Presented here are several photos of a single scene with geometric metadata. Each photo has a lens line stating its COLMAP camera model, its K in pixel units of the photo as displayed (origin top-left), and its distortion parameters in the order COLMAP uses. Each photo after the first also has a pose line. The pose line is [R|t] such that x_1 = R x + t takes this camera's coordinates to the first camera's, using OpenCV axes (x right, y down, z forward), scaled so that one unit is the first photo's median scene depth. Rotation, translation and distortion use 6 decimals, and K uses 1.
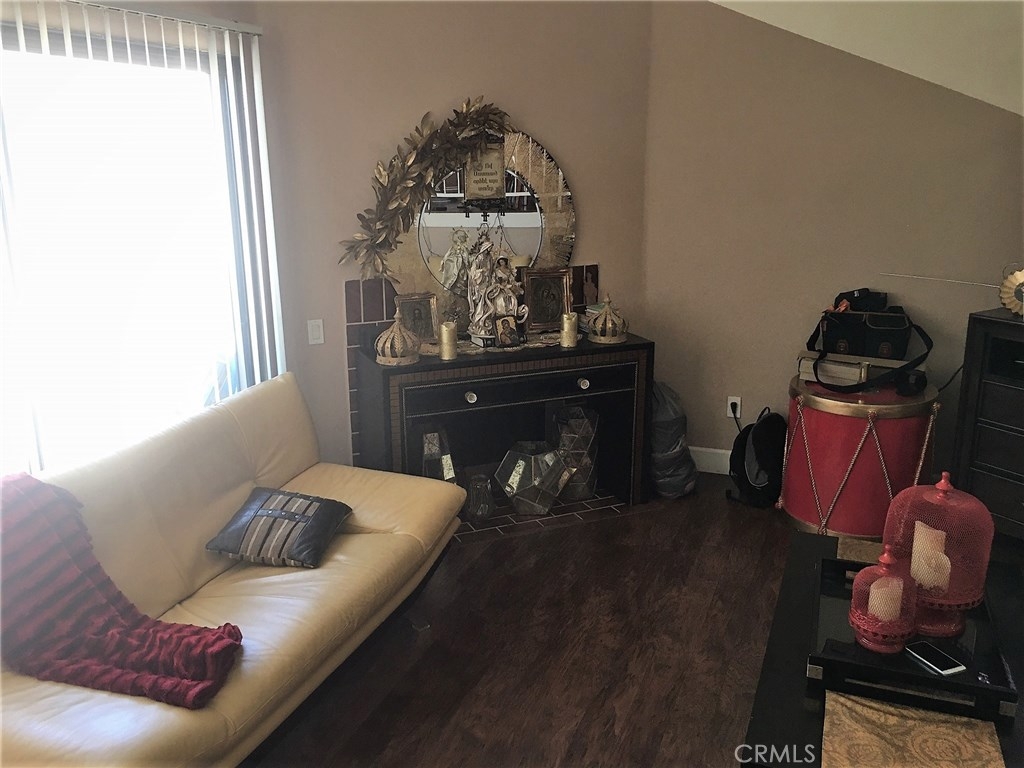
lens RADIAL K [[877.4, 0, 500.6], [0, 877.4, 378.1], [0, 0, 1]] dist [0.065785, -0.077337]
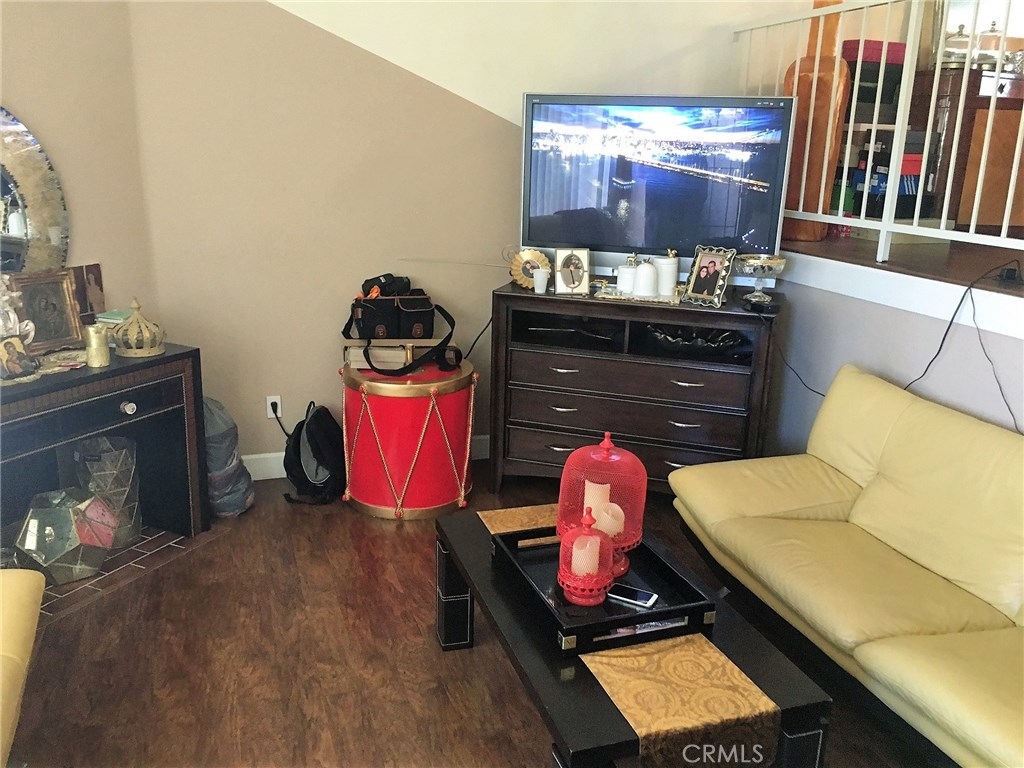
lens RADIAL K [[877.4, 0, 518.1], [0, 877.4, 387.1], [0, 0, 1]] dist [0.065785, -0.077337]
pose [[0.750260, -0.146693, 0.644664, -0.166443], [0.130379, 0.988754, 0.073256, -0.026609], [-0.648160, 0.029089, 0.760948, 0.124849]]
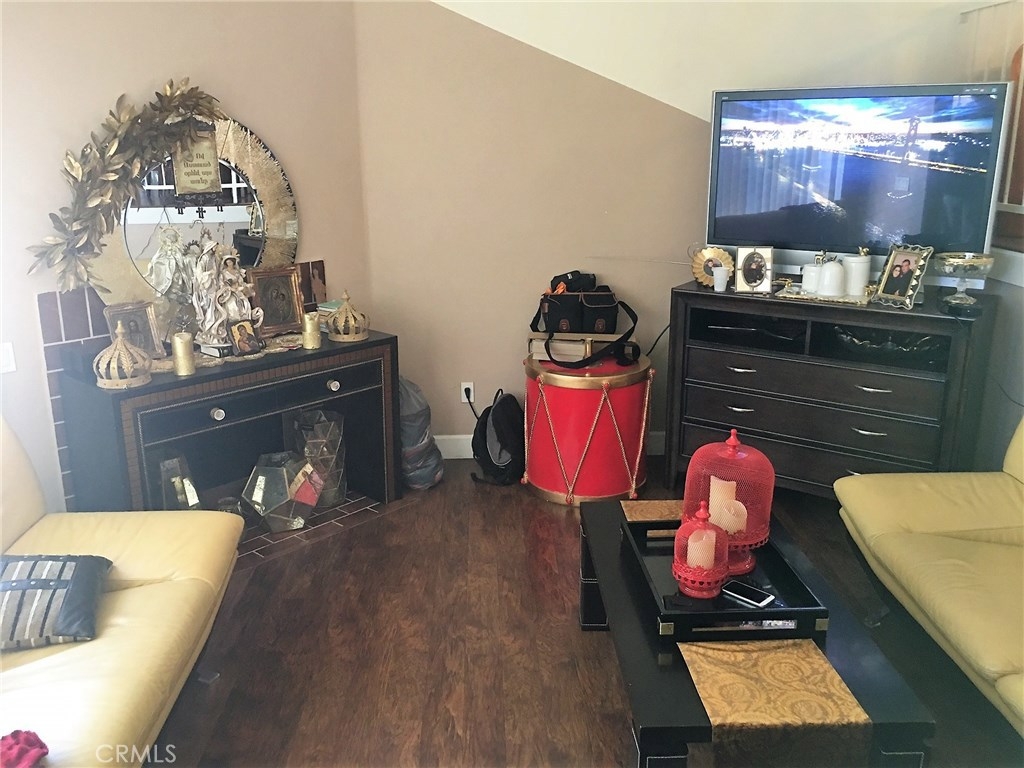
lens RADIAL K [[877.4, 0, 508.0], [0, 877.4, 382.0], [0, 0, 1]] dist [0.065785, -0.077337]
pose [[0.910587, -0.105509, 0.399624, -0.114905], [0.099418, 0.994394, 0.036007, -0.013209], [-0.401183, 0.006943, 0.915972, 0.048028]]
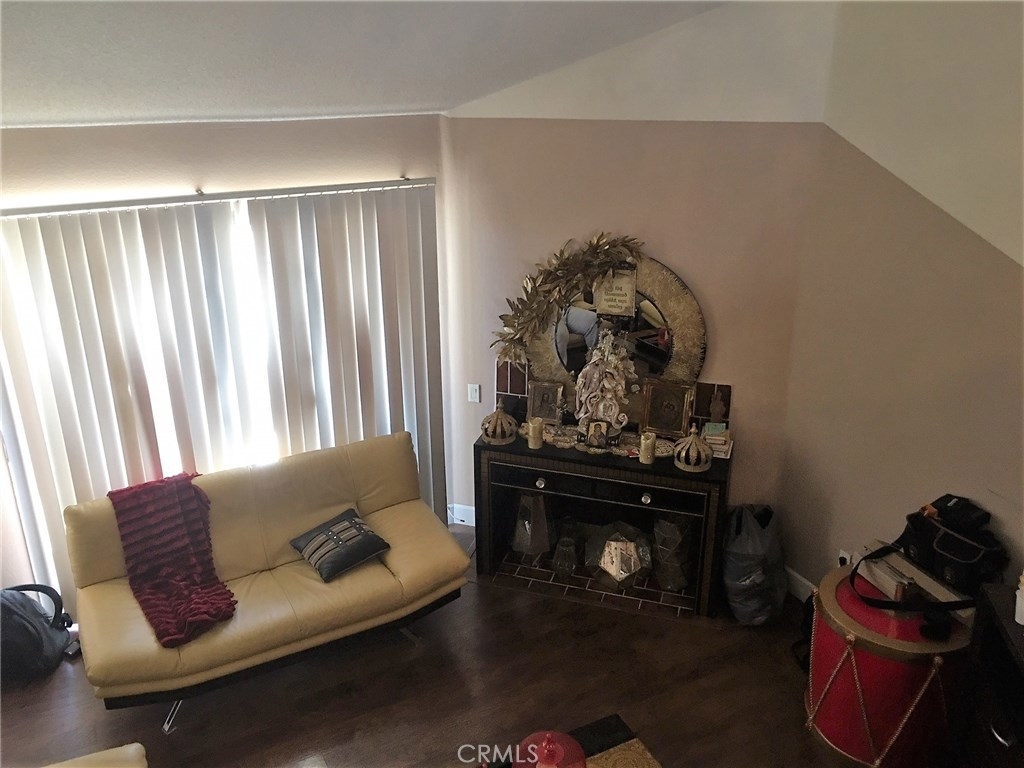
lens RADIAL K [[877.4, 0, 505.2], [0, 877.4, 376.9], [0, 0, 1]] dist [0.065785, -0.077337]
pose [[0.754074, 0.247822, -0.608241, 0.600822], [-0.164749, 0.967845, 0.190089, -0.326669], [0.635791, -0.043134, 0.770655, 0.032910]]
